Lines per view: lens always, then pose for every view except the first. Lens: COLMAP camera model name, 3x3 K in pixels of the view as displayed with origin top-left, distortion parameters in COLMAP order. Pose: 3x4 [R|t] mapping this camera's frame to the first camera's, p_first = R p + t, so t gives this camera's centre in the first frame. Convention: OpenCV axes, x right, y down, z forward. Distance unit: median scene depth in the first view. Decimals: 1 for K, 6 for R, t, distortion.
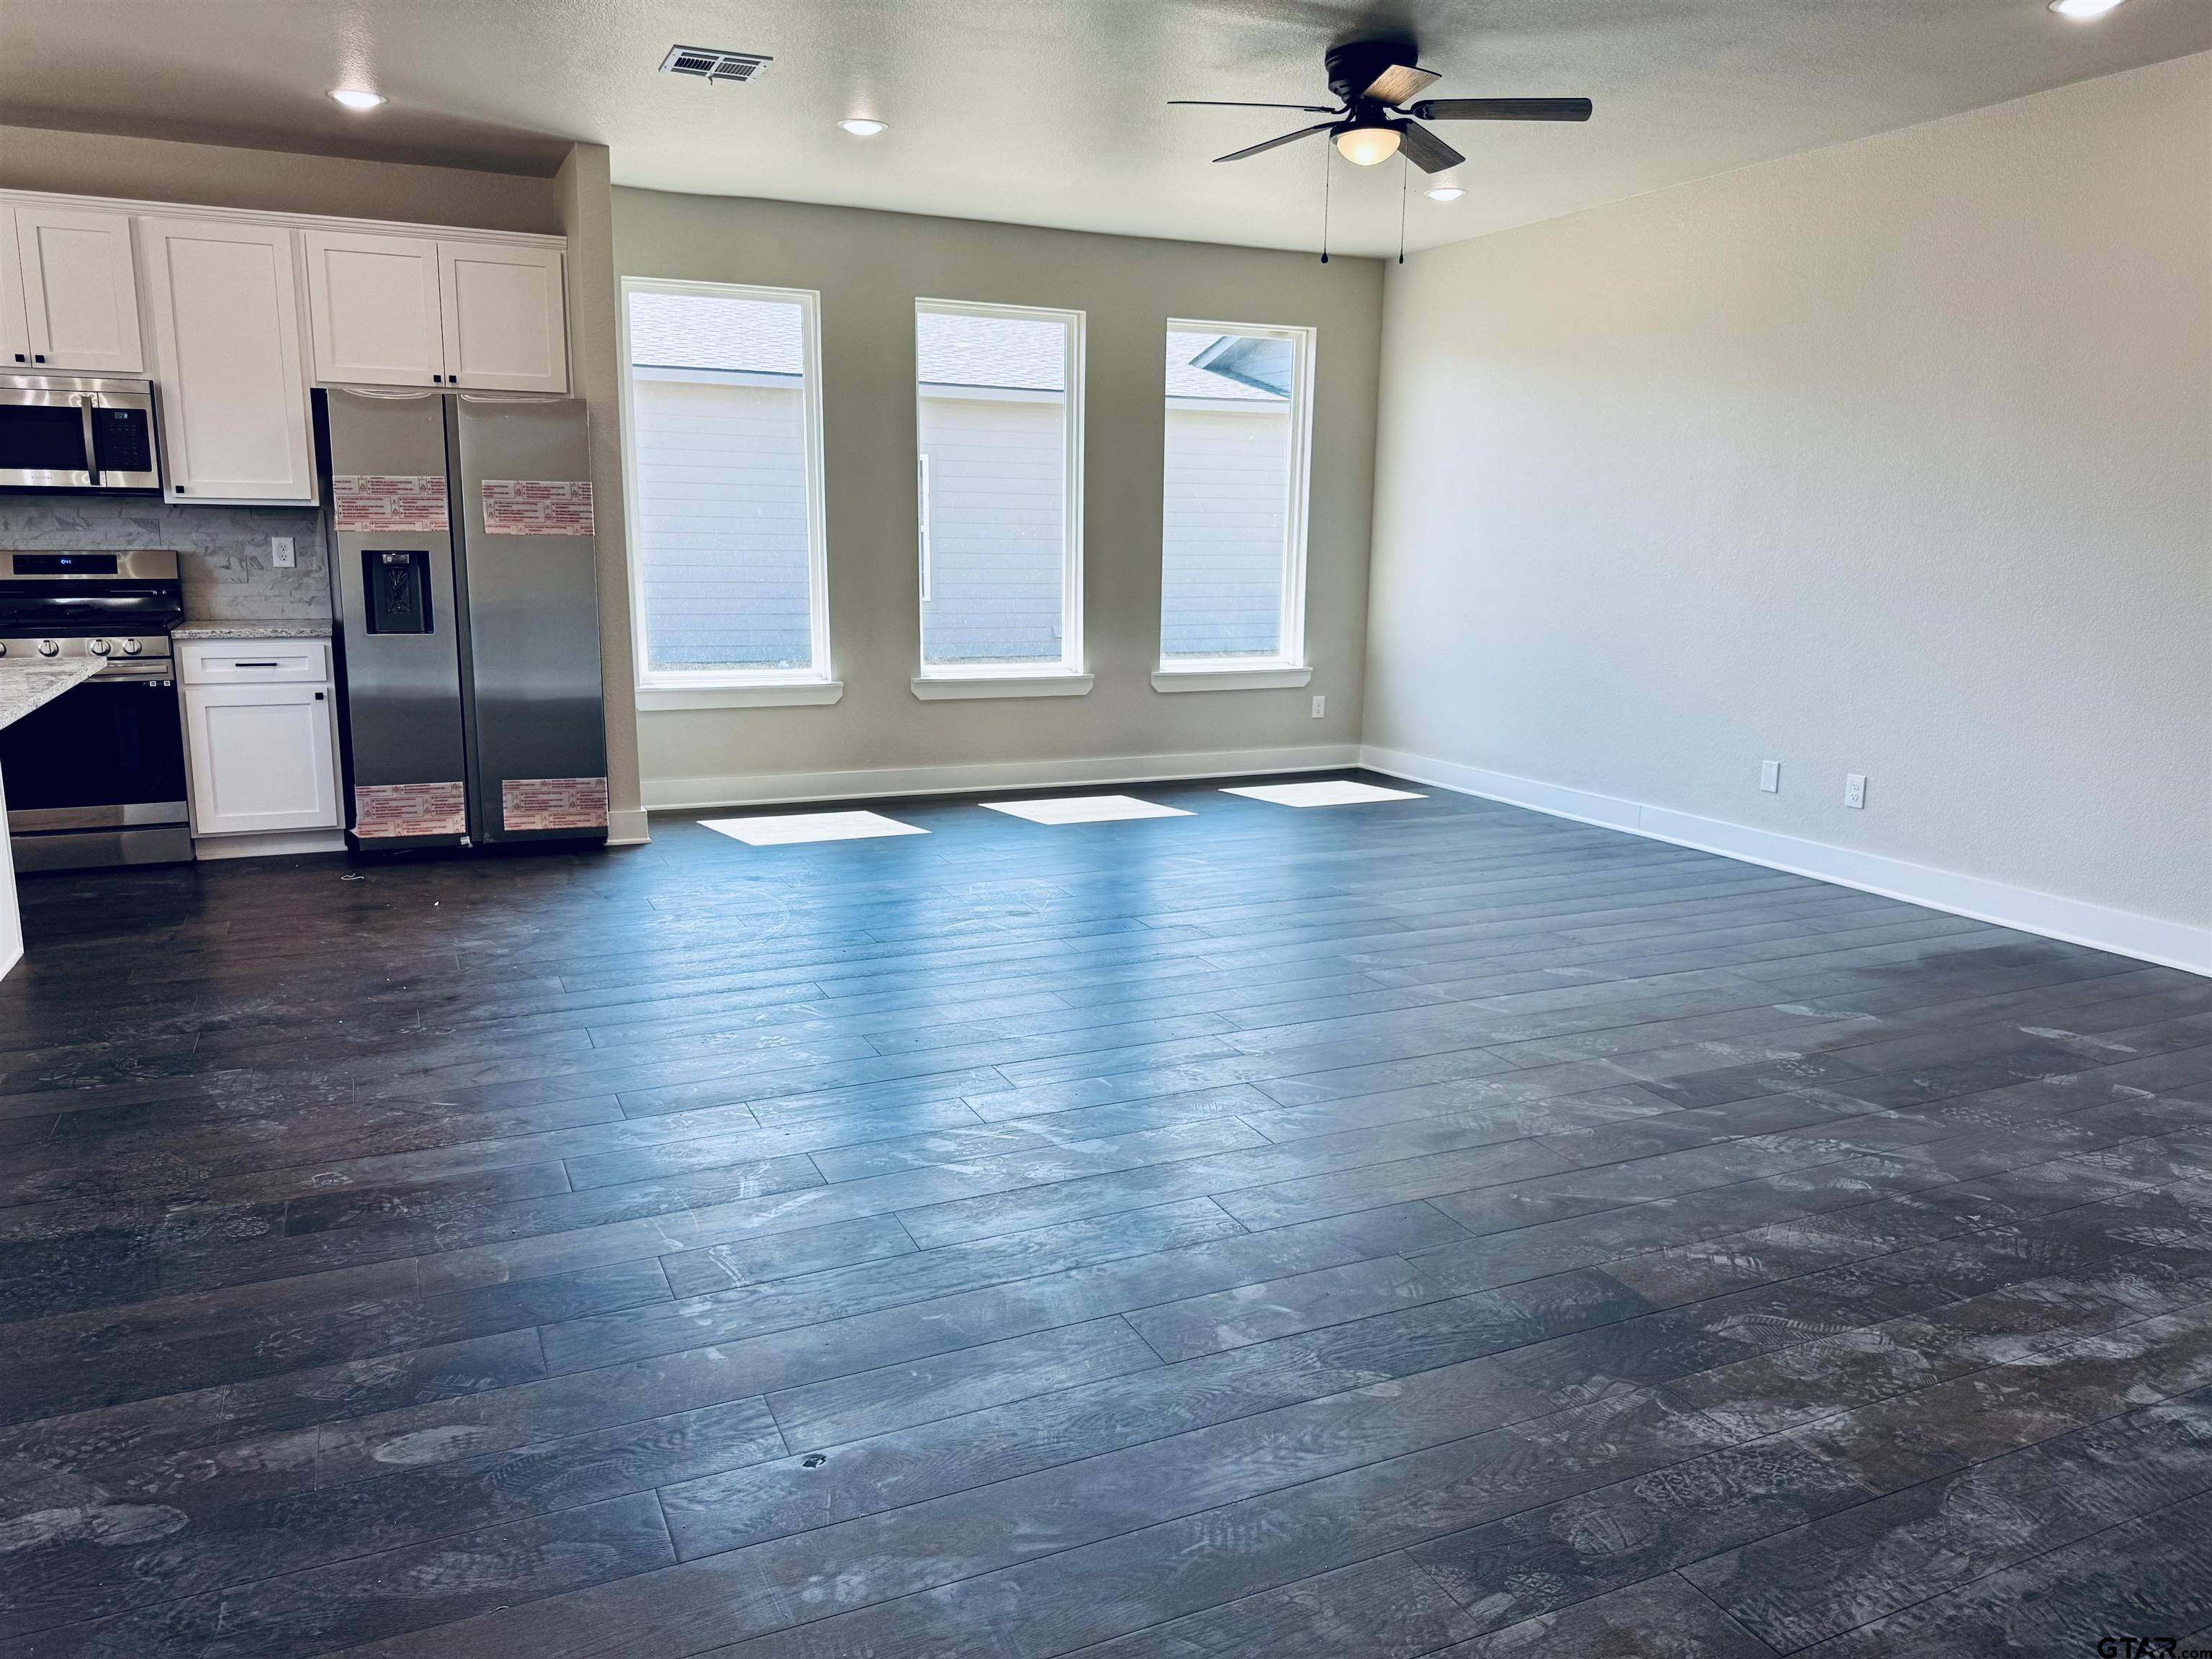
lens RADIAL K [[1576.3, 0, 1111.0], [0, 1576.3, 838.1], [0, 0, 1]] dist [0.030940, -0.029249]
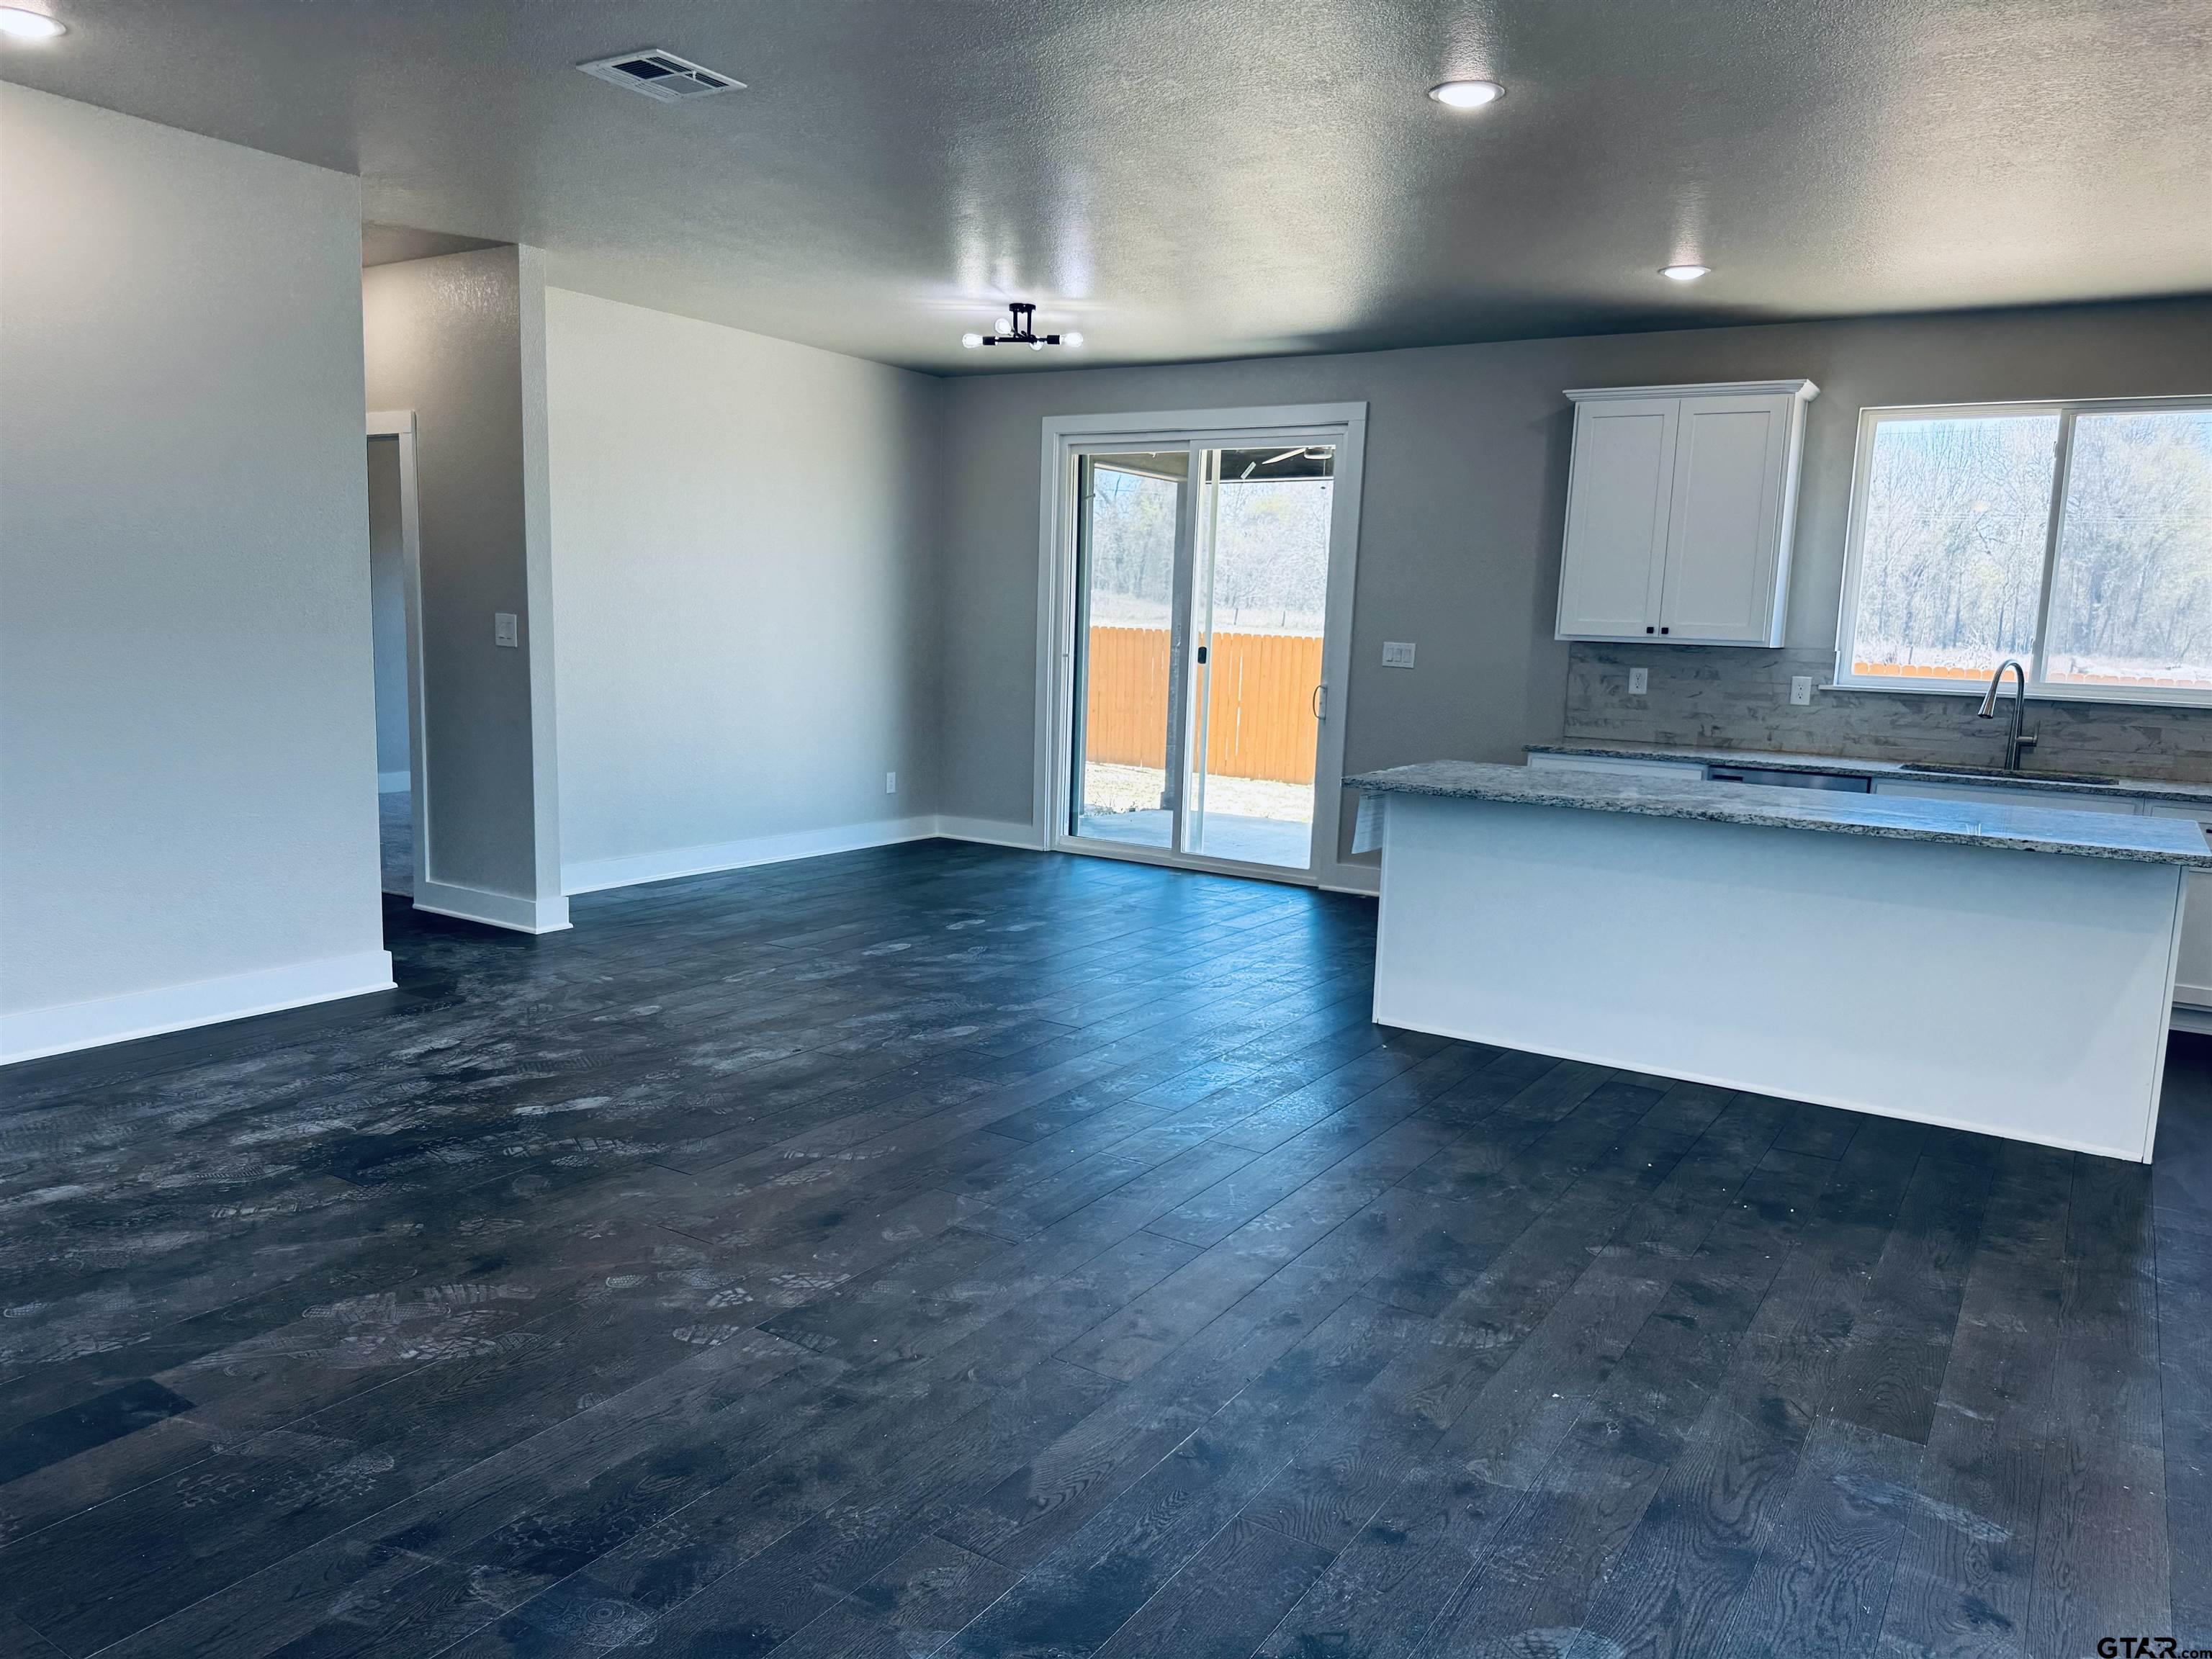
lens RADIAL K [[1576.3, 0, 1101.0], [0, 1576.3, 846.7], [0, 0, 1]] dist [0.030940, -0.029249]
pose [[-0.846355, 0.039788, -0.531132, 0.227975], [-0.146956, 0.941053, 0.304670, -0.226922], [0.511945, 0.335912, -0.790617, 1.077566]]
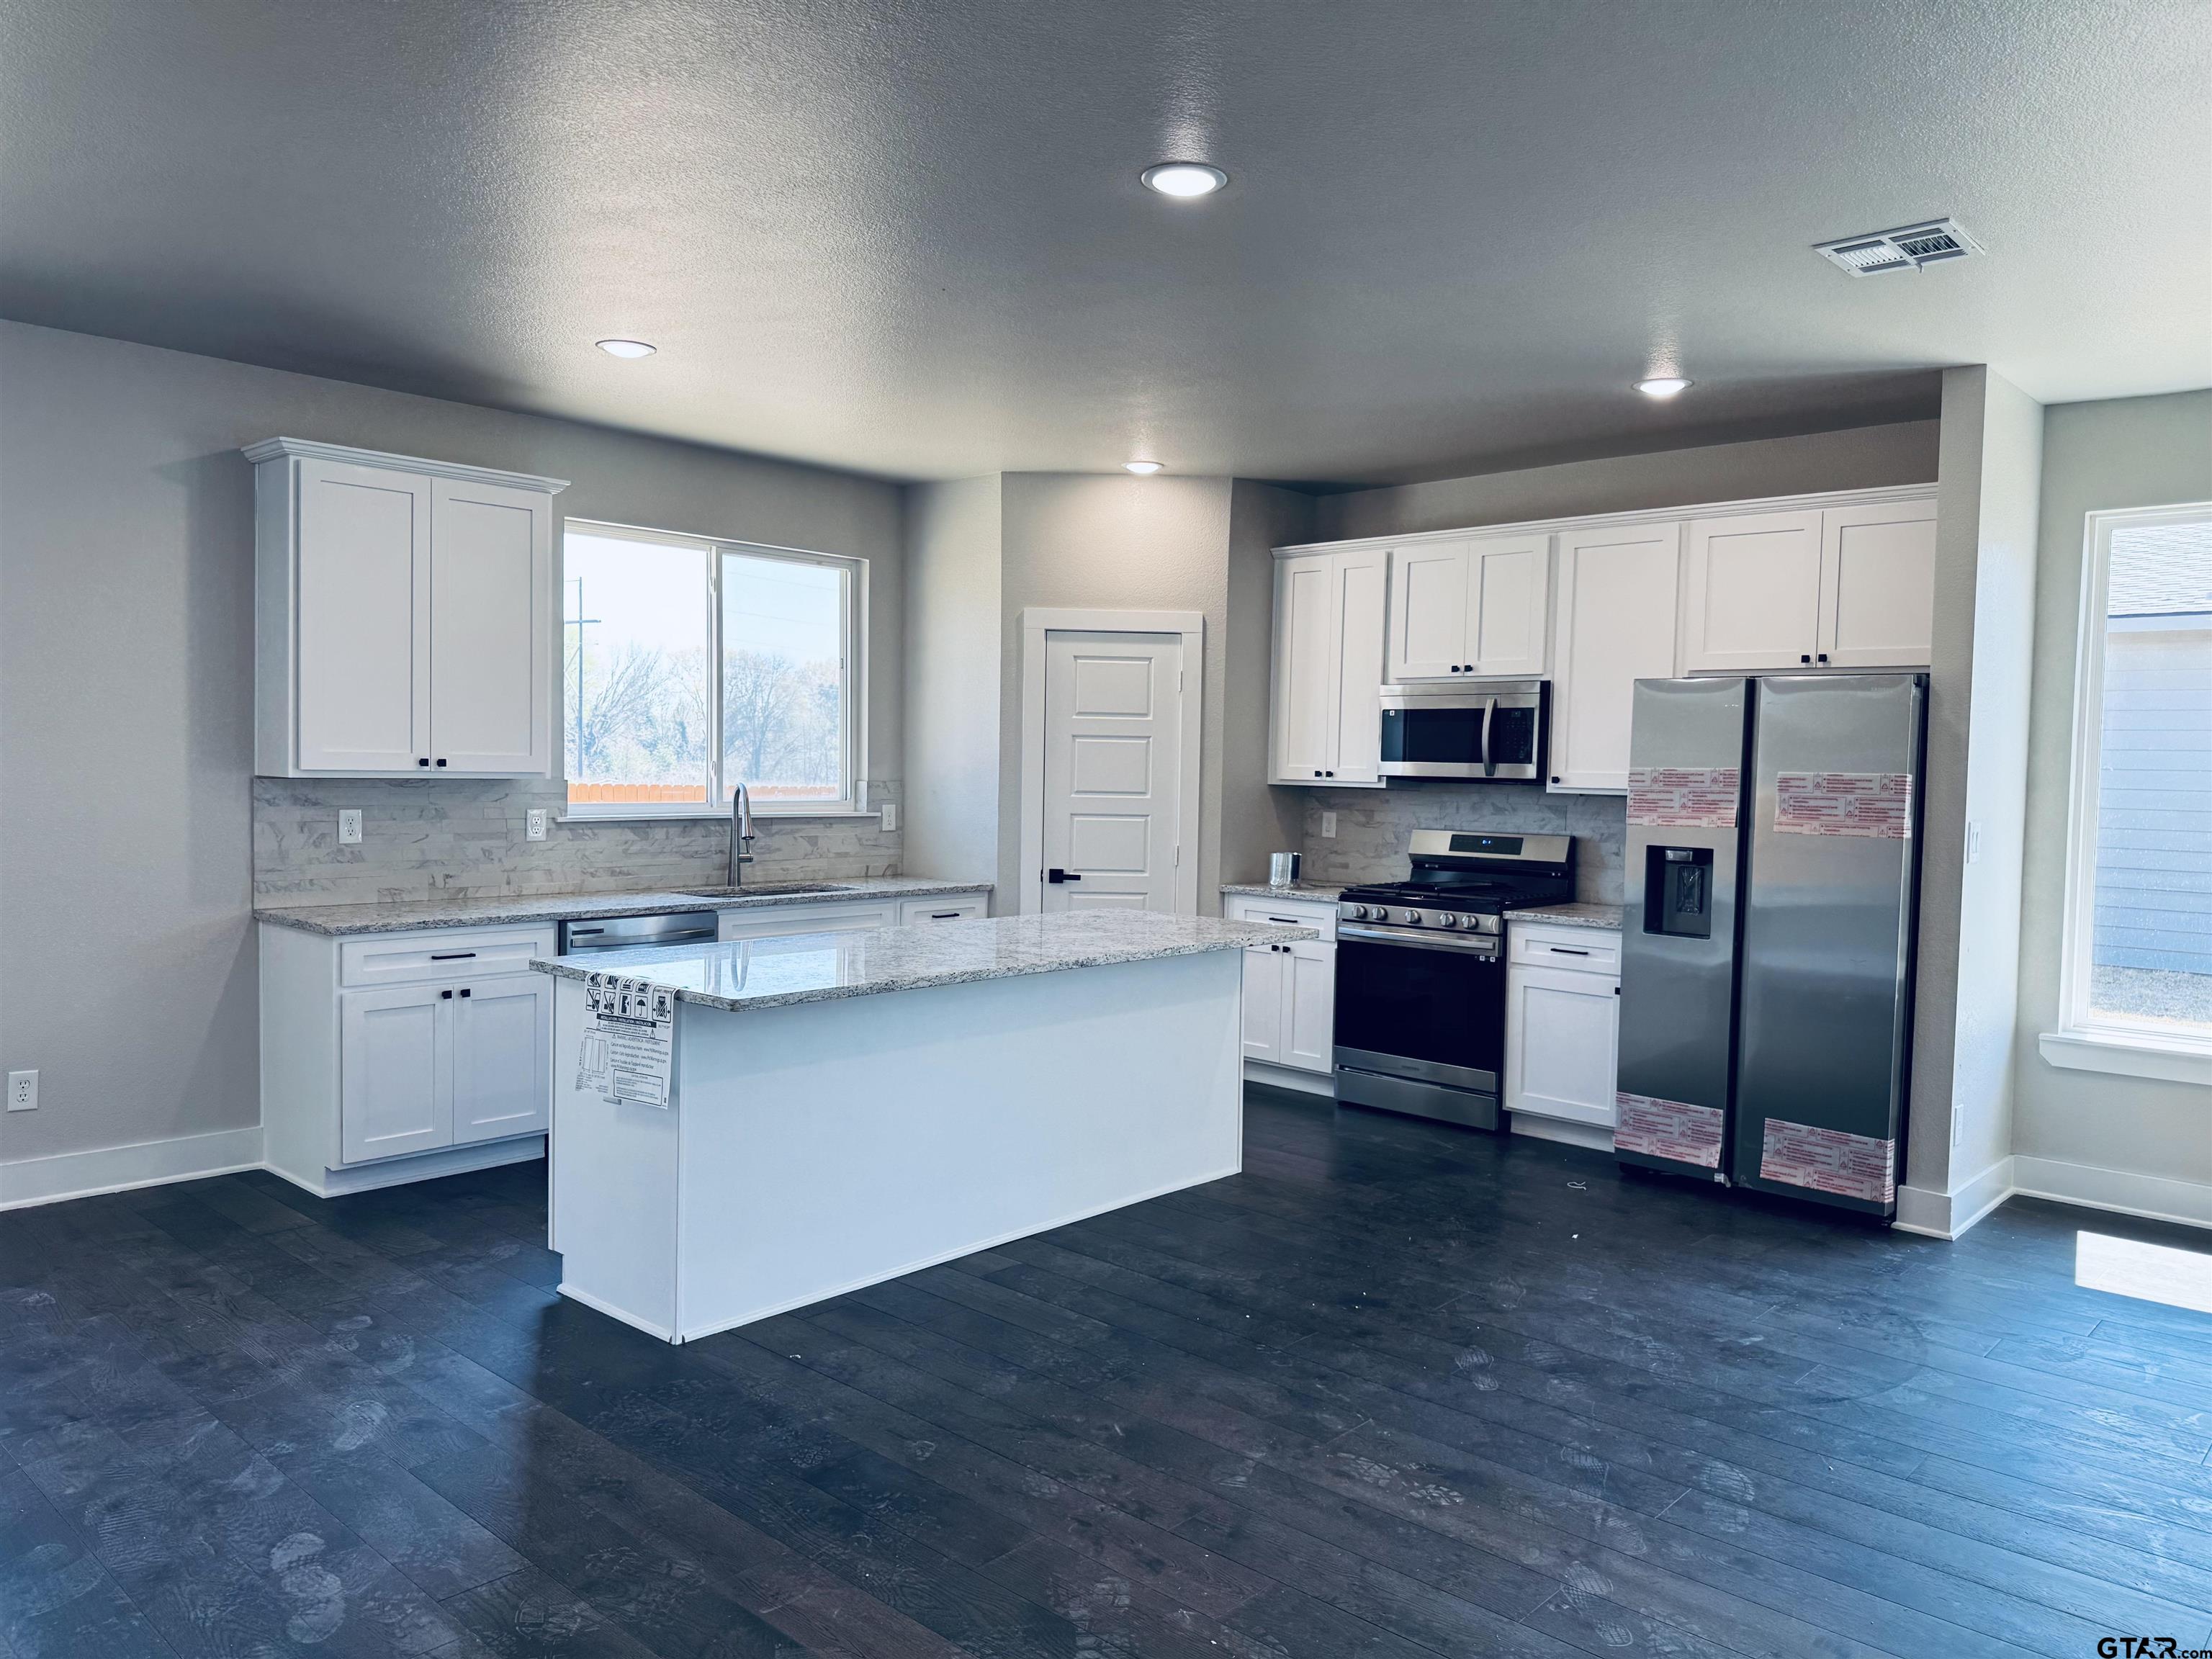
lens RADIAL K [[1576.3, 0, 1098.9], [0, 1576.3, 831.2], [0, 0, 1]] dist [0.030940, -0.029249]
pose [[0.386827, 0.039636, -0.921300, 0.260282], [-0.196056, 0.979770, -0.040166, -0.085472], [0.901070, 0.196163, 0.386772, 0.332383]]
